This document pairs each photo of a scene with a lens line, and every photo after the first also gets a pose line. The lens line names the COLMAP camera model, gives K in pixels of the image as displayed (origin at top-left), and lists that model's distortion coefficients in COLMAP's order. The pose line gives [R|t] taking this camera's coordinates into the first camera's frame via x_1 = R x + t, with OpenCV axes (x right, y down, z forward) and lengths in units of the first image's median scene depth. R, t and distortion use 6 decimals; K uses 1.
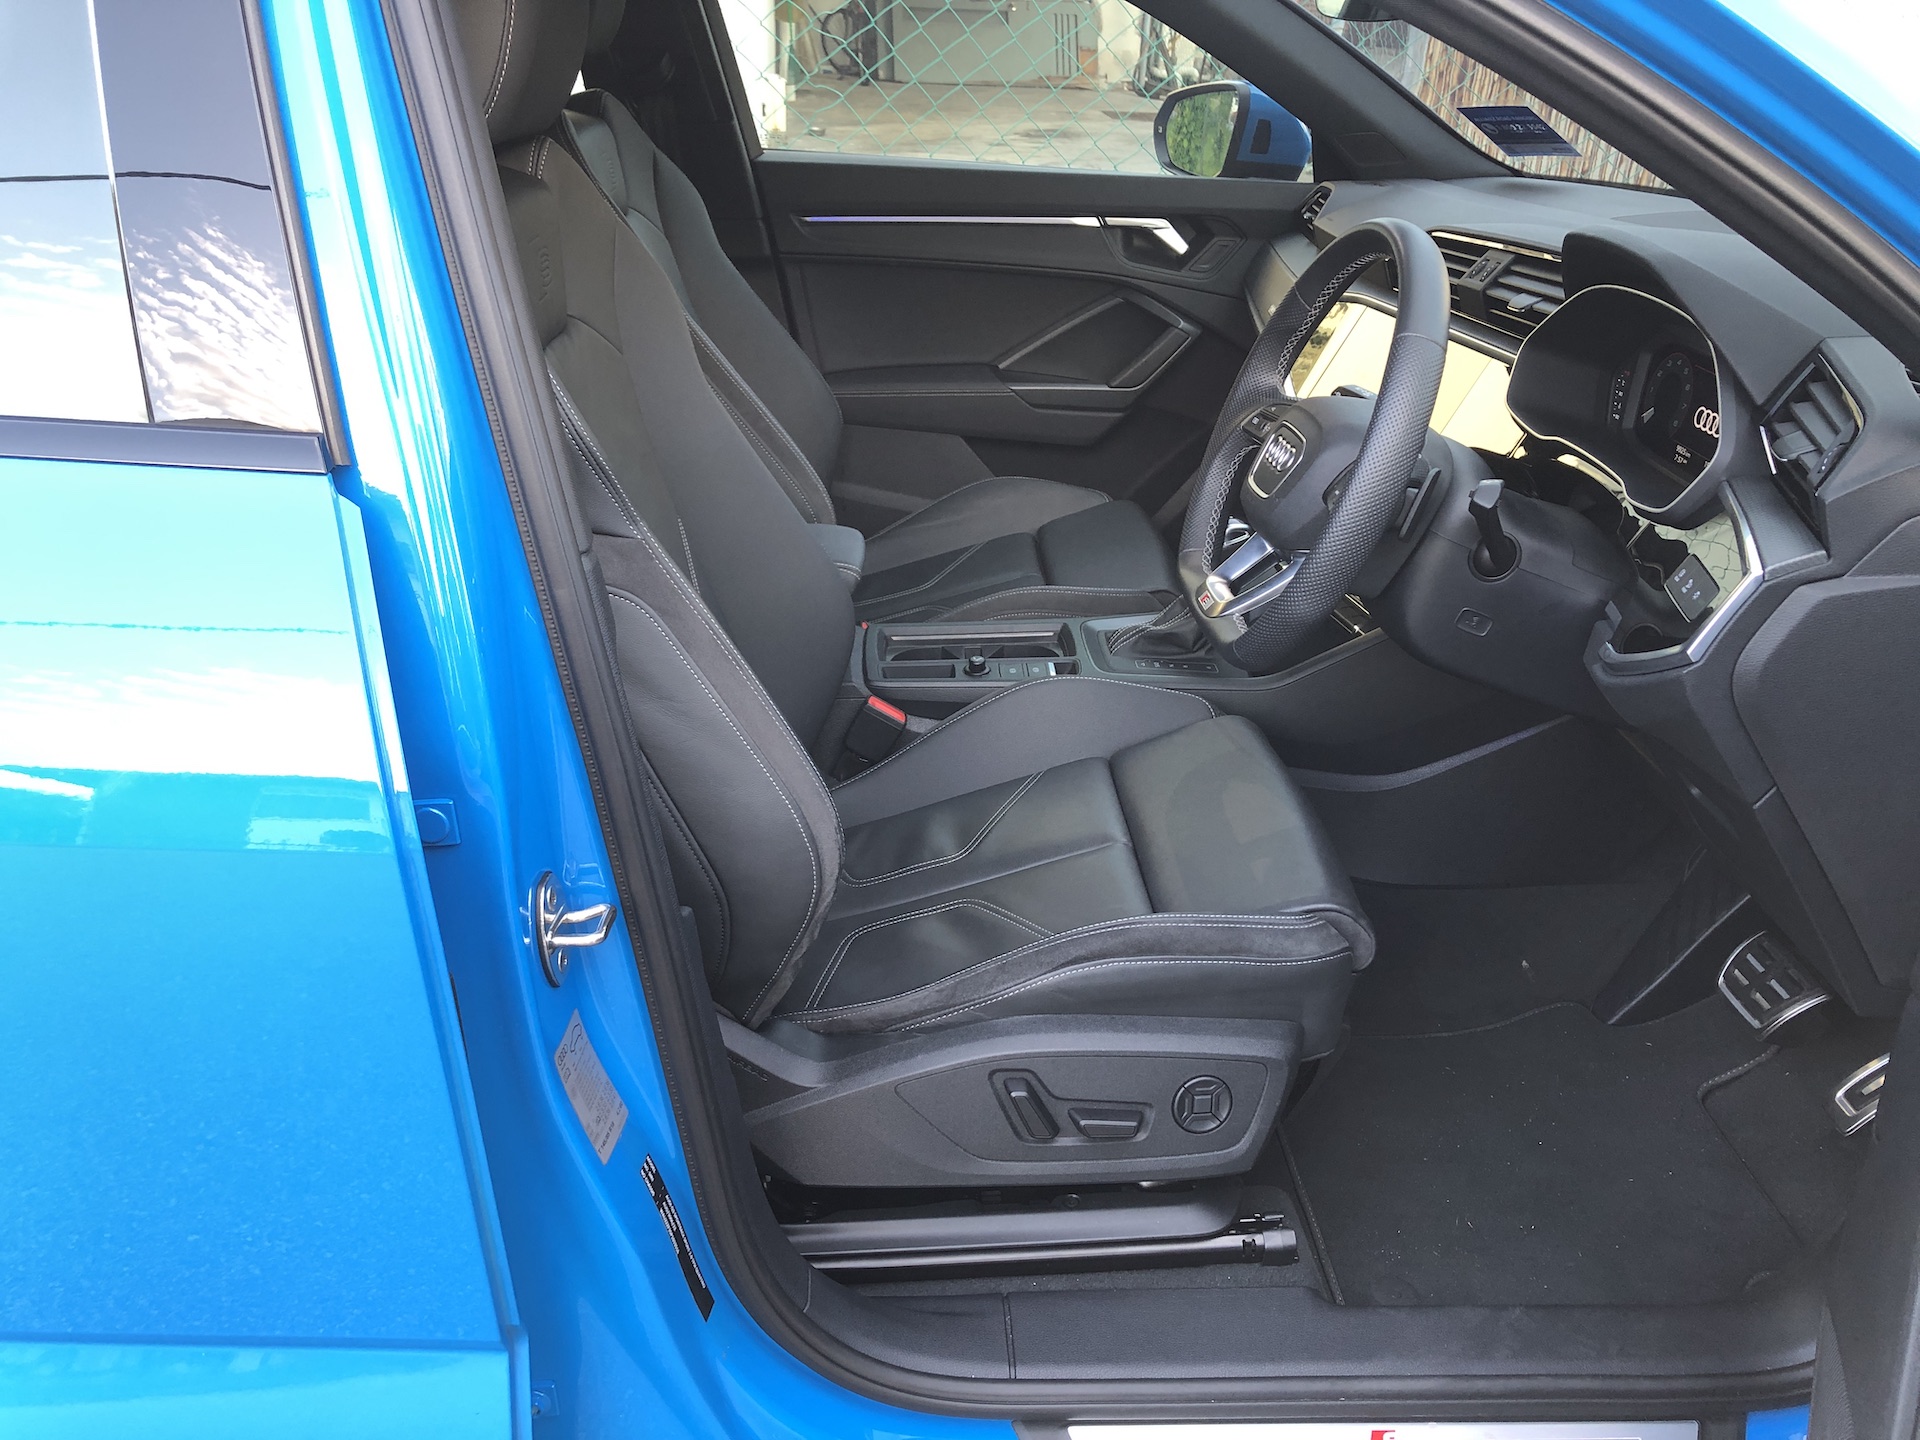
lens RADIAL K [[1593.5, 0, 947.0], [0, 1593.5, 717.9], [0, 0, 1]] dist [0.006327, -0.009427]
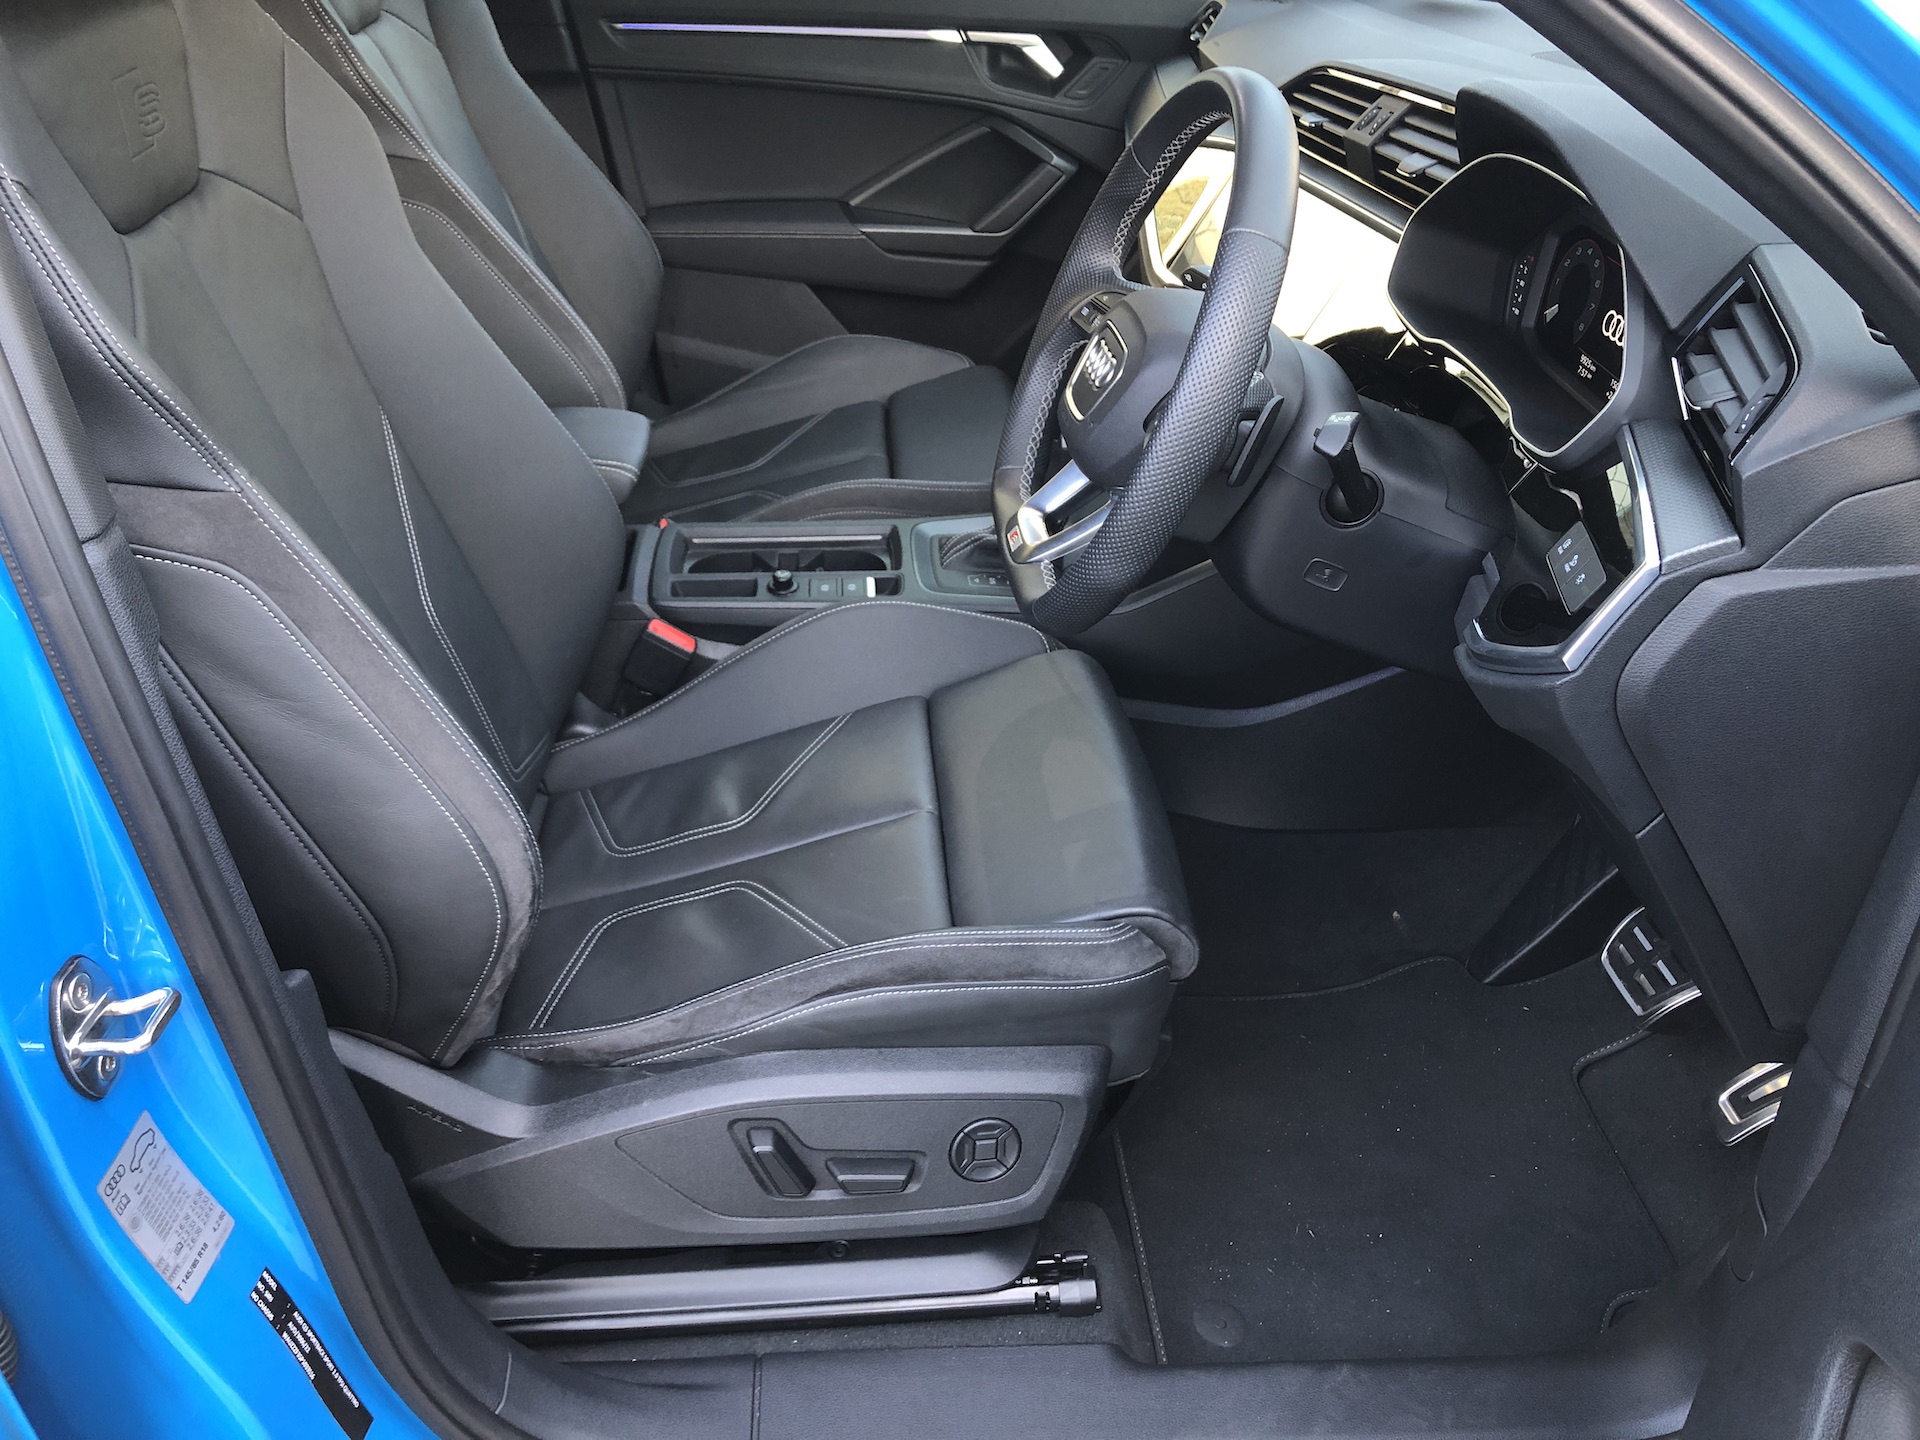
lens RADIAL K [[1593.5, 0, 963.9], [0, 1593.5, 721.4], [0, 0, 1]] dist [0.006327, -0.009427]
pose [[0.999002, 0.002502, 0.044602, 0.105819], [-0.007840, 0.992754, 0.119911, -0.082756], [-0.043979, -0.120141, 0.991782, 0.178038]]
